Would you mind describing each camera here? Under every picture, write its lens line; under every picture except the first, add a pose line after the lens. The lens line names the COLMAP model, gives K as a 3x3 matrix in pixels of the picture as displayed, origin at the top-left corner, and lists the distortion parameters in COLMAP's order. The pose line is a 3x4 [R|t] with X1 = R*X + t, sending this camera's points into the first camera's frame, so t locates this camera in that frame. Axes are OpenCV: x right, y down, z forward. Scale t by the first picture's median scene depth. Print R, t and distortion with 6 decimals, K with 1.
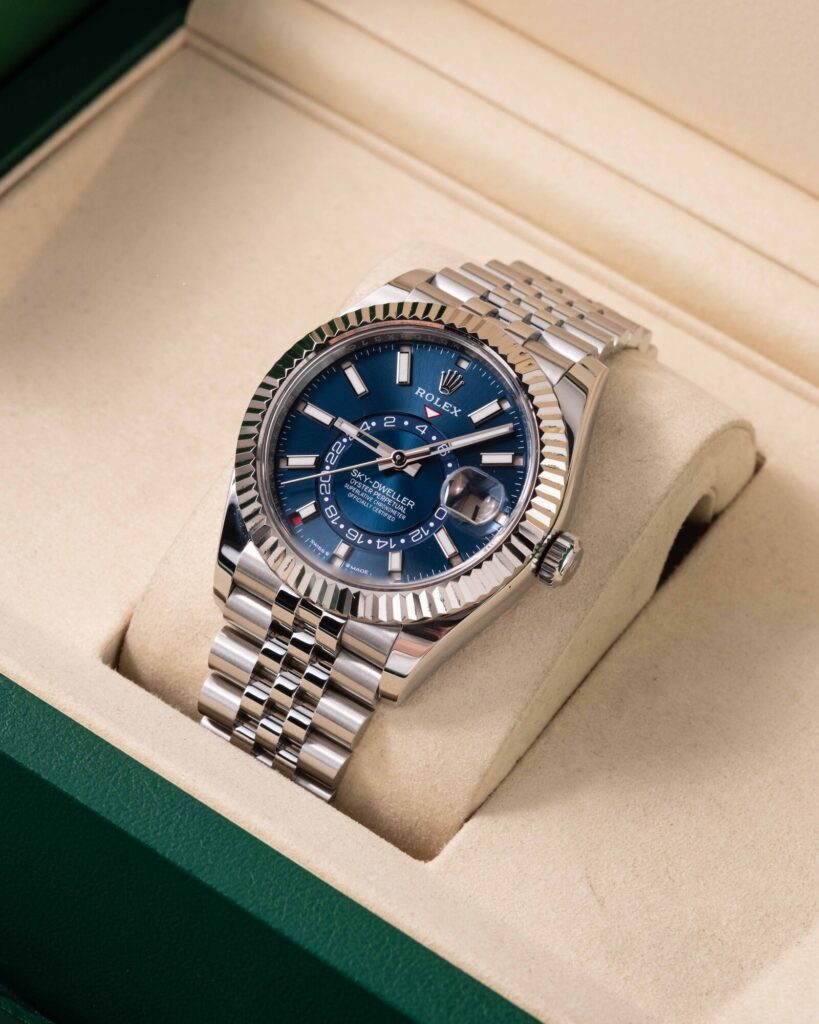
lens RADIAL K [[3506.3, 0, 409.5], [0, 3506.3, 512.0], [0, 0, 1]] dist [0.194498, 0.252707]
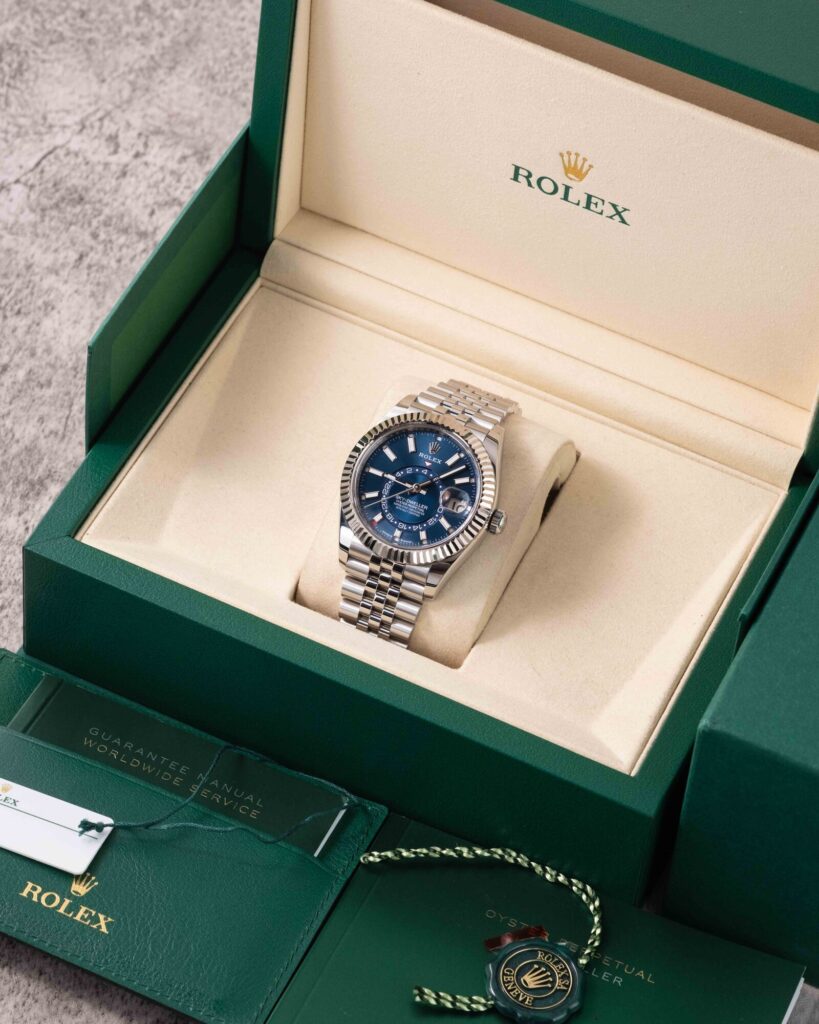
lens RADIAL K [[3506.3, 0, 409.5], [0, 3506.3, 512.0], [0, 0, 1]] dist [0.194498, 0.252707]
pose [[0.985775, -0.154380, 0.066442, -0.151996], [0.150314, 0.986667, 0.062394, -0.134503], [-0.075188, -0.051519, 0.995838, -1.139292]]
